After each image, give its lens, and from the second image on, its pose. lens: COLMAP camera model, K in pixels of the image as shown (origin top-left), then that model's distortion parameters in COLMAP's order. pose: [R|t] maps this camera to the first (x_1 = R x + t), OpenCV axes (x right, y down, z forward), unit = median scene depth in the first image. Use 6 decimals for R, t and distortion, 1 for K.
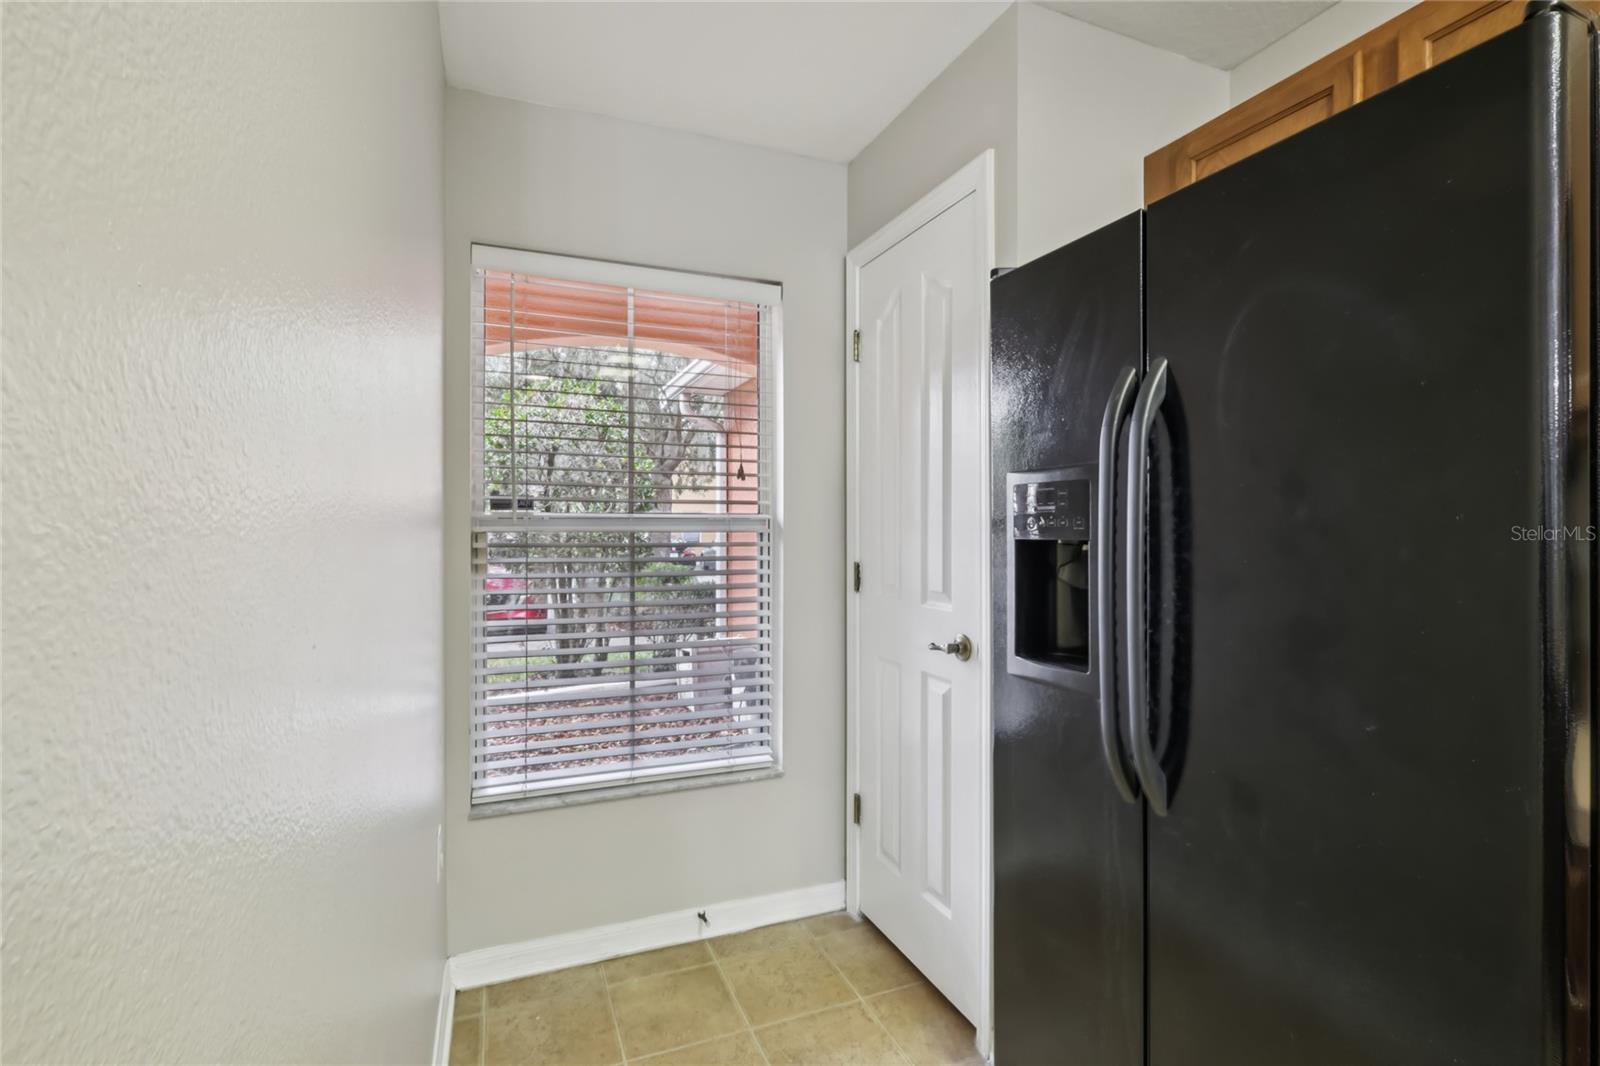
lens RADIAL K [[745.0, 0, 798.1], [0, 745.0, 525.6], [0, 0, 1]] dist [-0.001931, 0.000035]
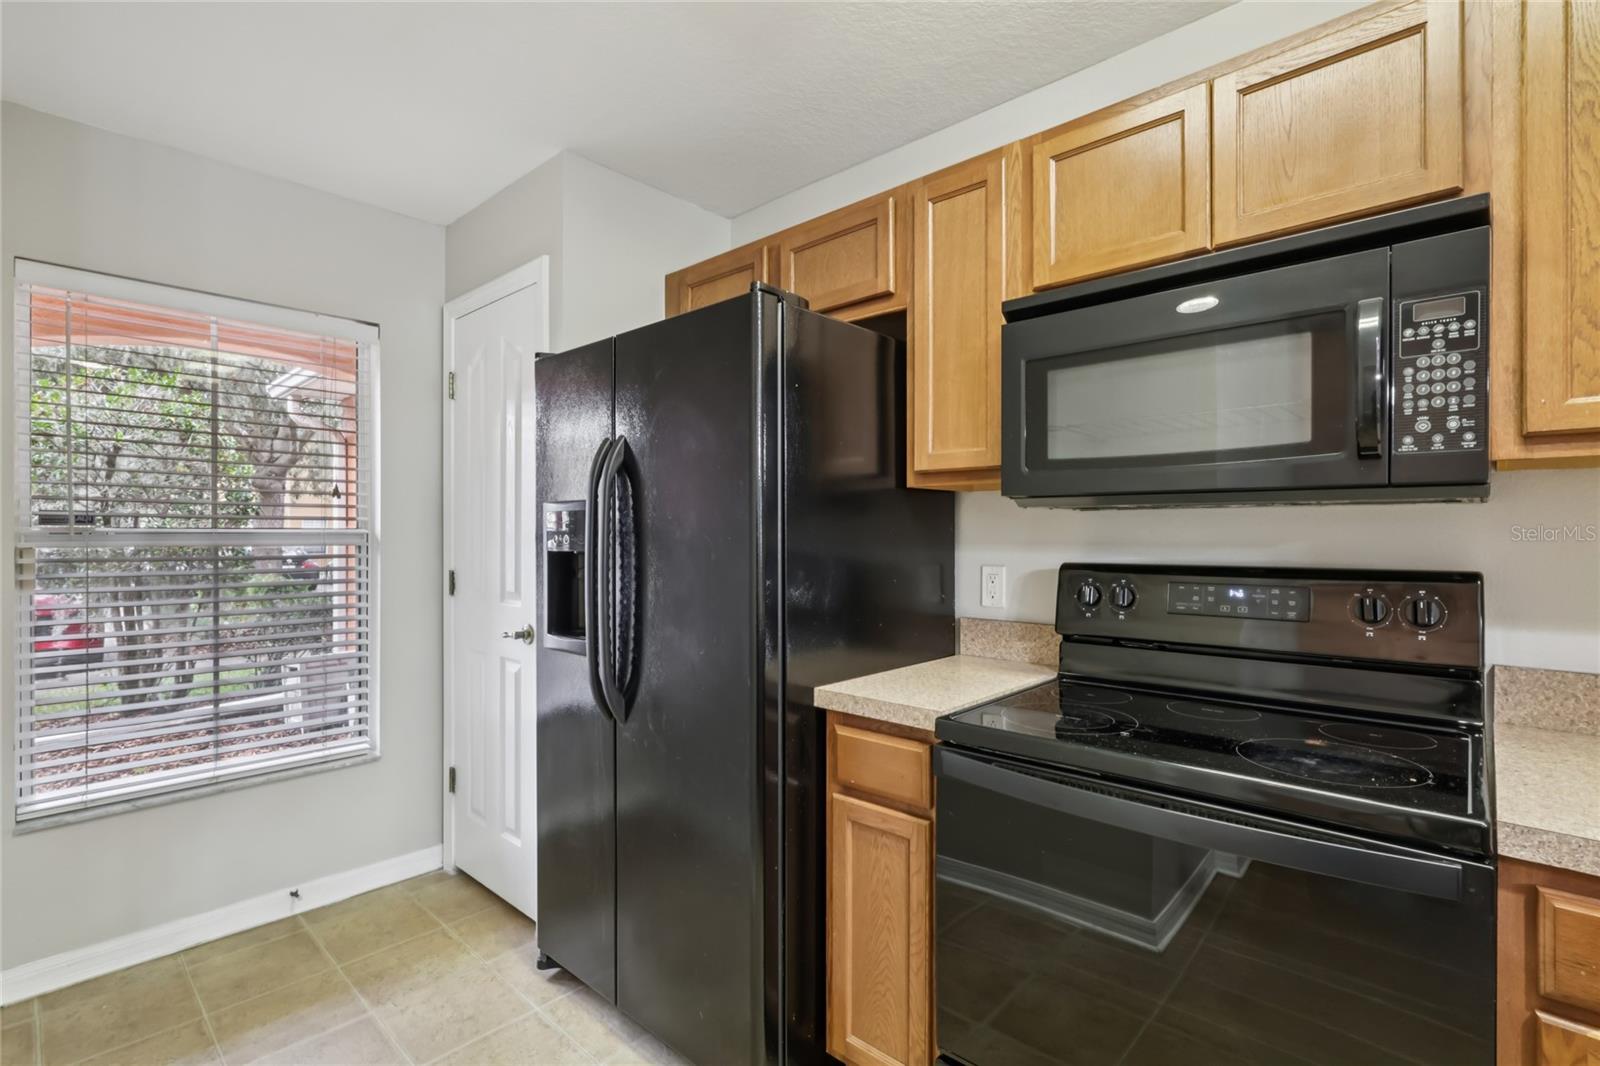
lens RADIAL K [[737.5, 0, 799.3], [0, 737.5, 534.6], [0, 0, 1]] dist [-0.008714, 0.000249]
pose [[0.906120, -0.001595, 0.423017, 0.091007], [0.000920, 0.999998, 0.001799, -0.009055], [-0.423019, -0.001241, 0.906120, -0.301906]]
